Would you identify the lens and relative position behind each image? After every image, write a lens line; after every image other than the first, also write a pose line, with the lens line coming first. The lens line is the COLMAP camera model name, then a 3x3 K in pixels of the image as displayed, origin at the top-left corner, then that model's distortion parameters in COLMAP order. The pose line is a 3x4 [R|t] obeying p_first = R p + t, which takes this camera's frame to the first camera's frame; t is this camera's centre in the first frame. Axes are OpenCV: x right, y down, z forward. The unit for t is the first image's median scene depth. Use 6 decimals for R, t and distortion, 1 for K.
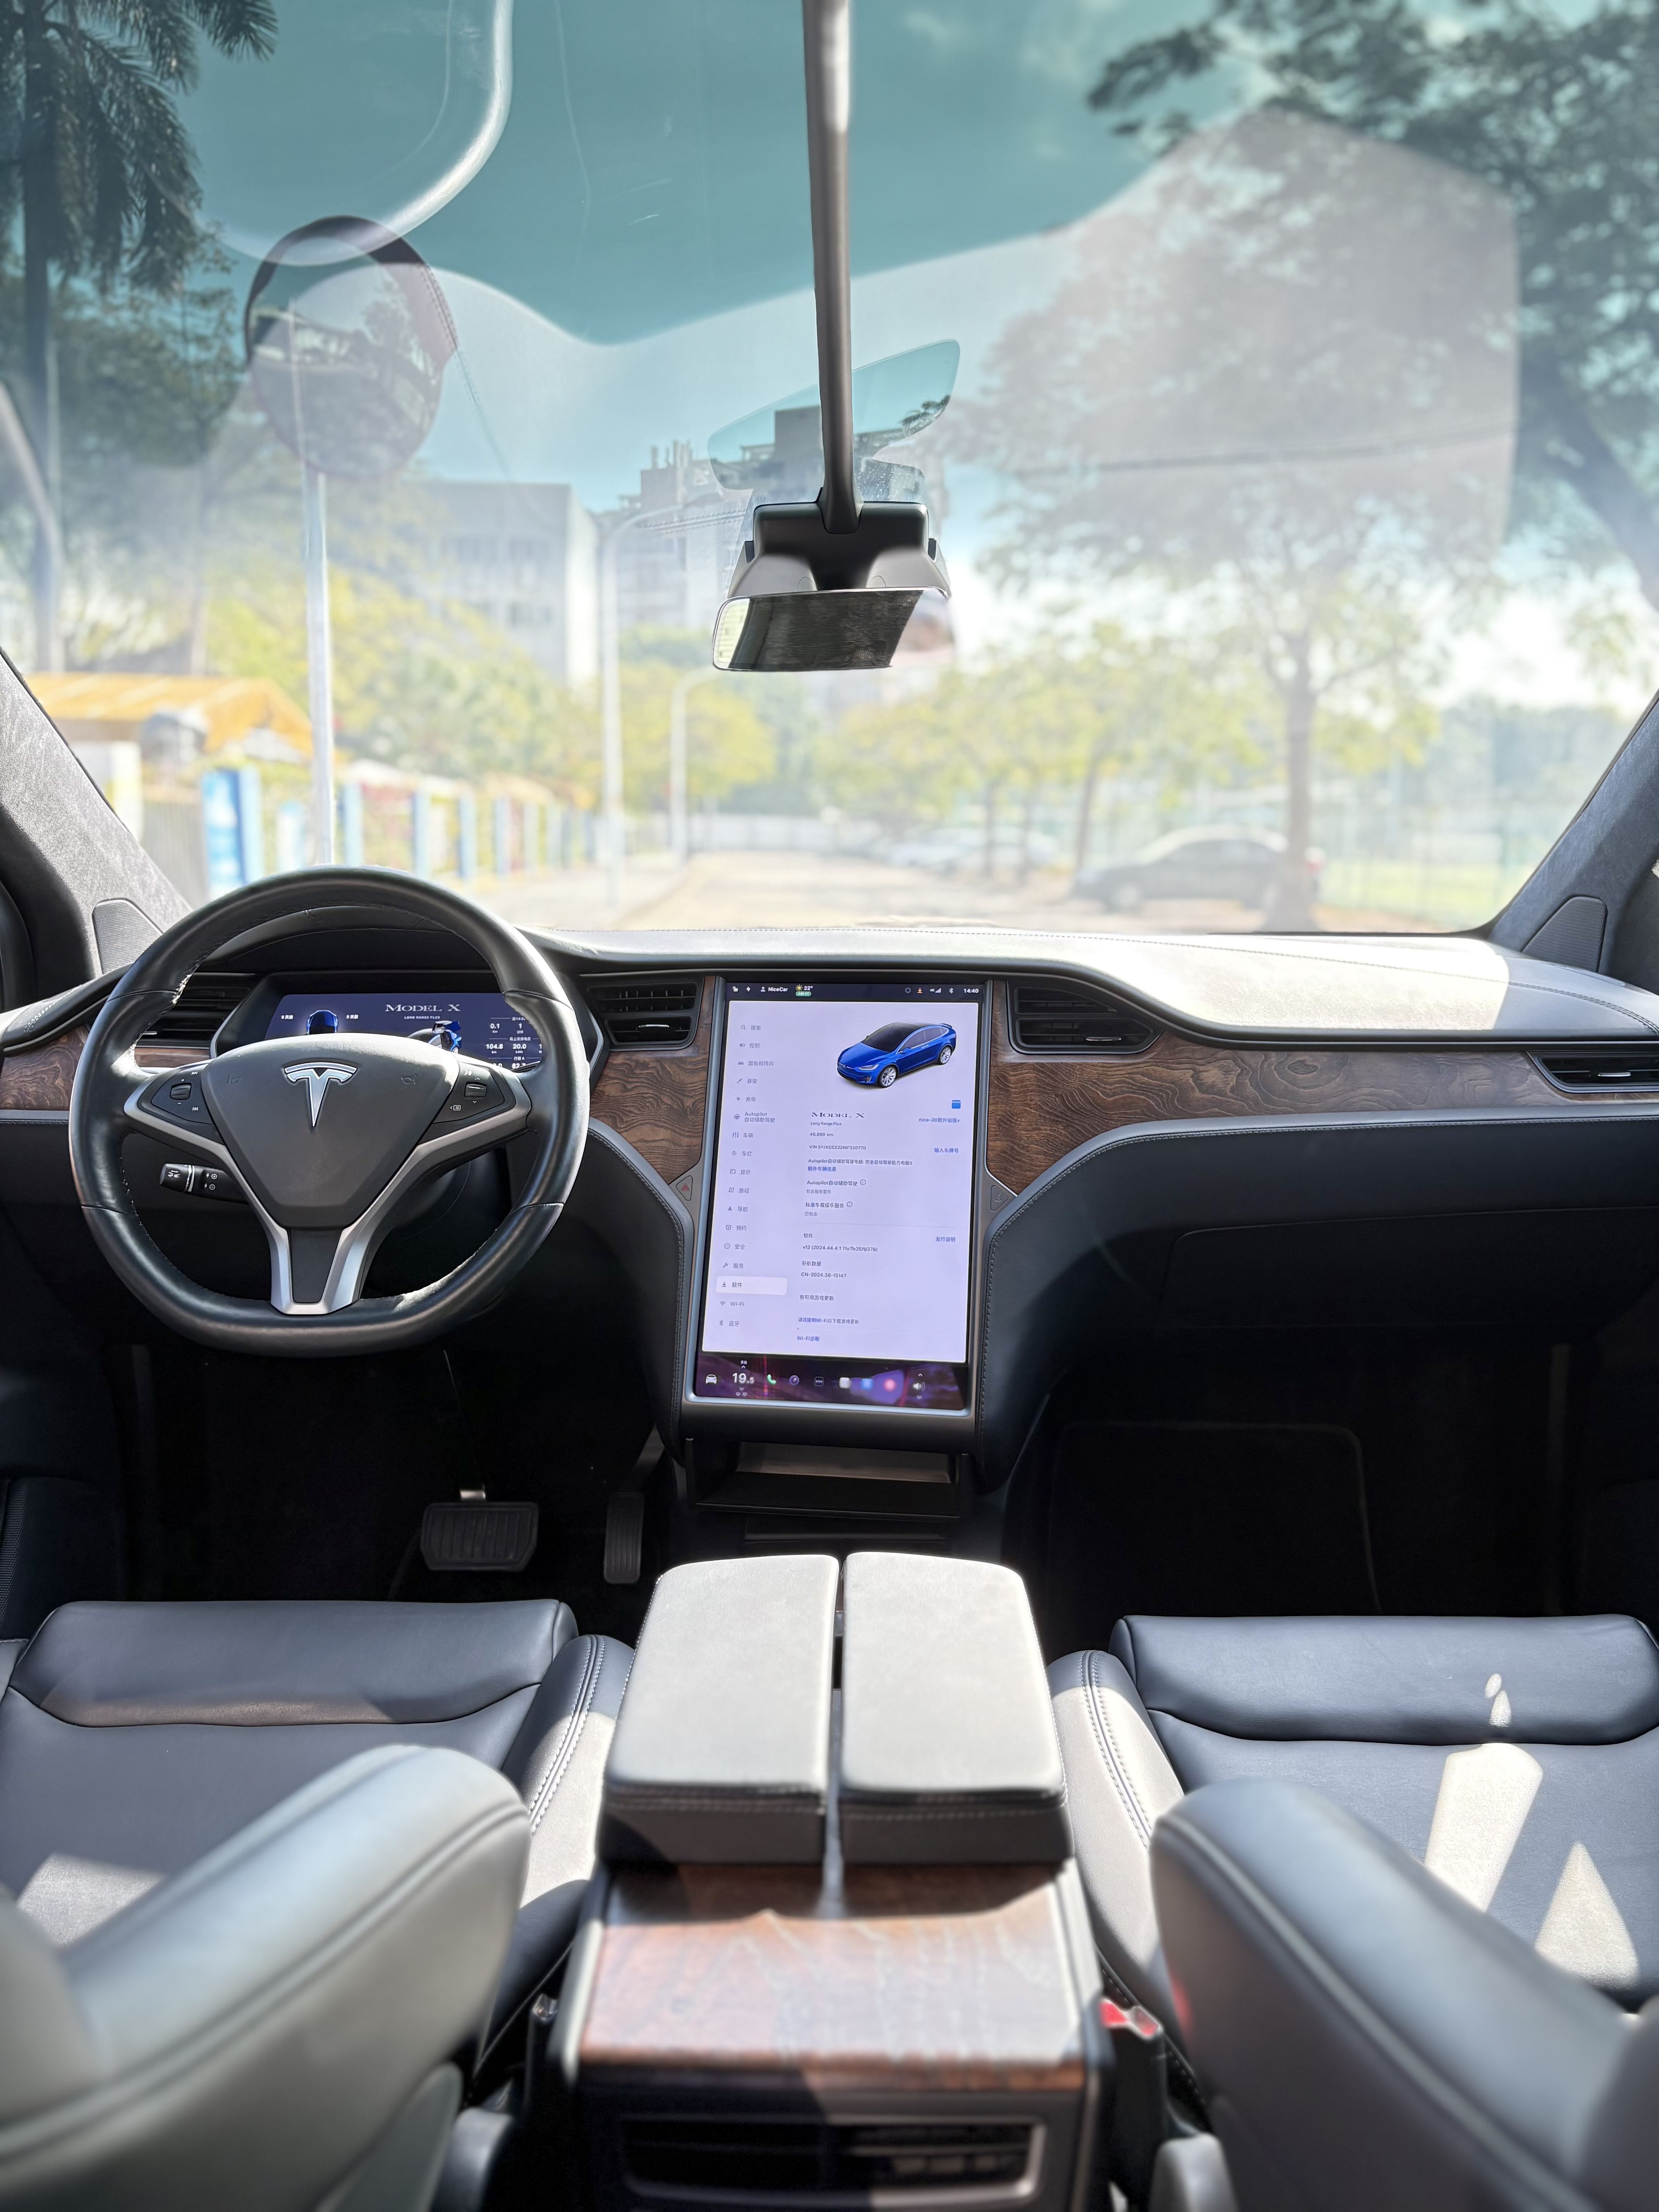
lens RADIAL K [[1653.3, 0, 831.5], [0, 1653.3, 1103.6], [0, 0, 1]] dist [-0.004637, -0.002277]
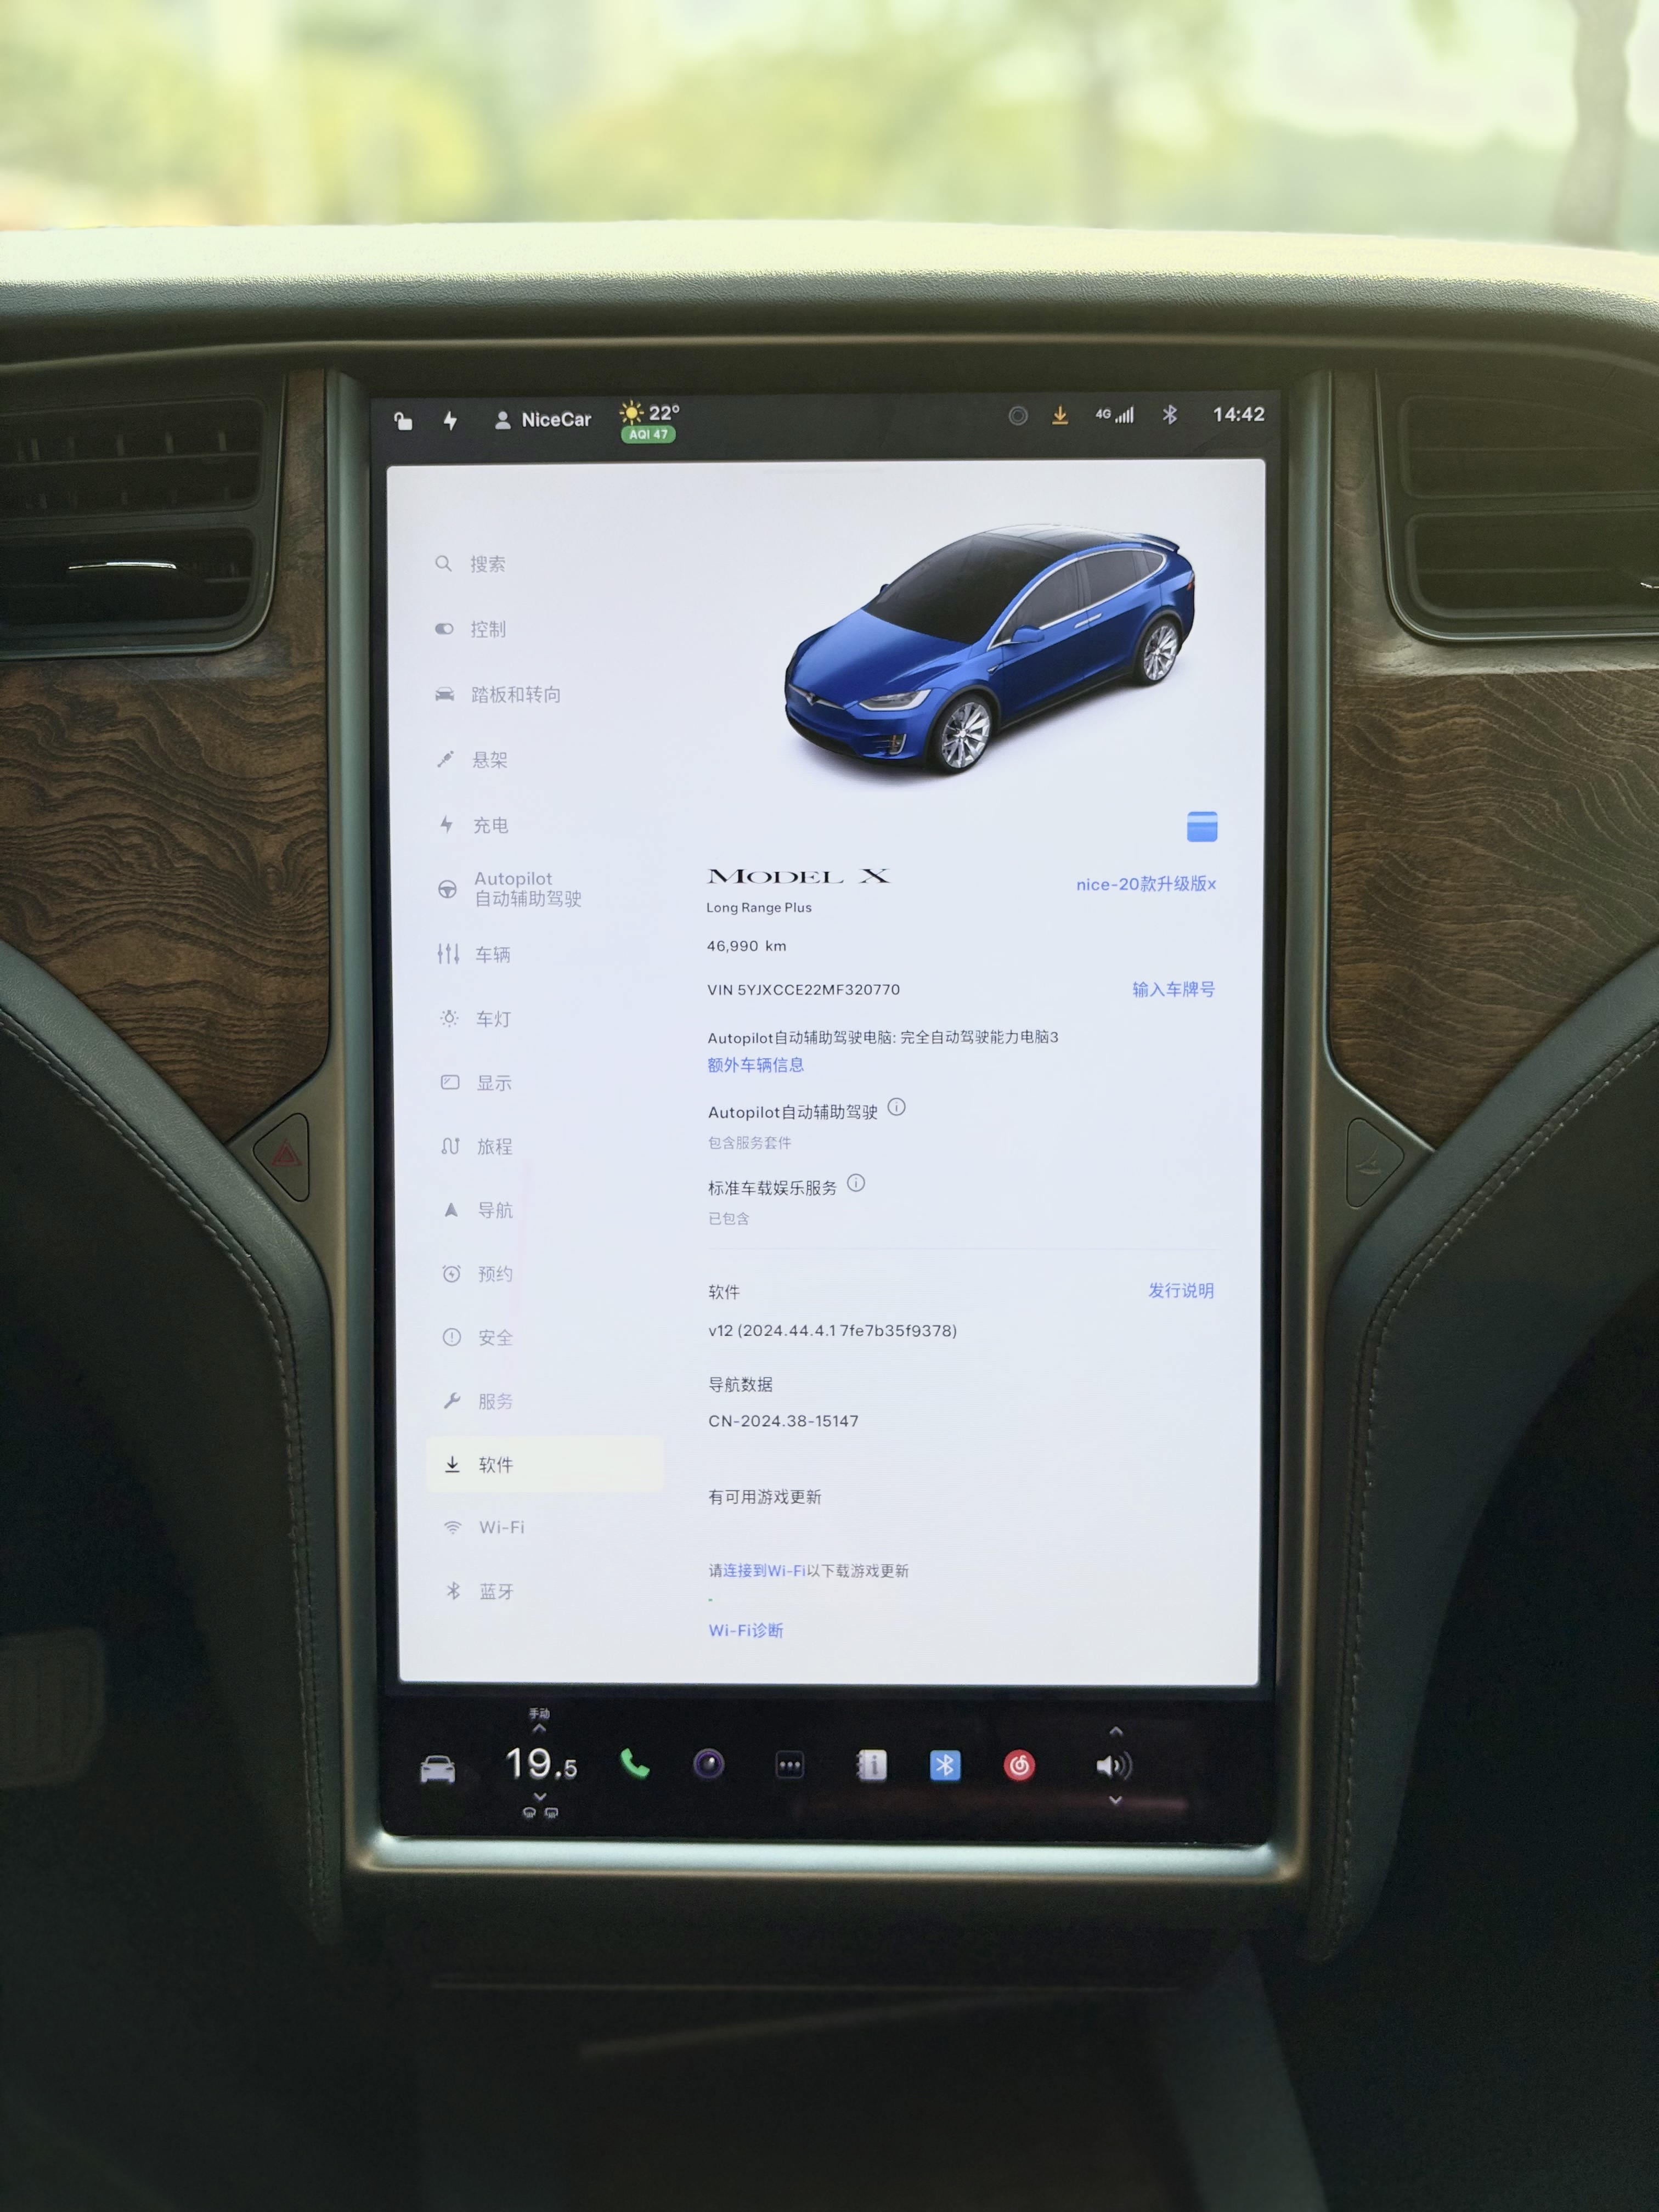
lens RADIAL K [[1653.3, 0, 820.9], [0, 1653.3, 1111.4], [0, 0, 1]] dist [-0.004637, -0.002277]
pose [[0.989830, -0.064589, 0.126746, -0.031795], [0.025288, 0.956682, 0.290033, -0.037604], [-0.139989, -0.283879, 0.948586, 0.709143]]
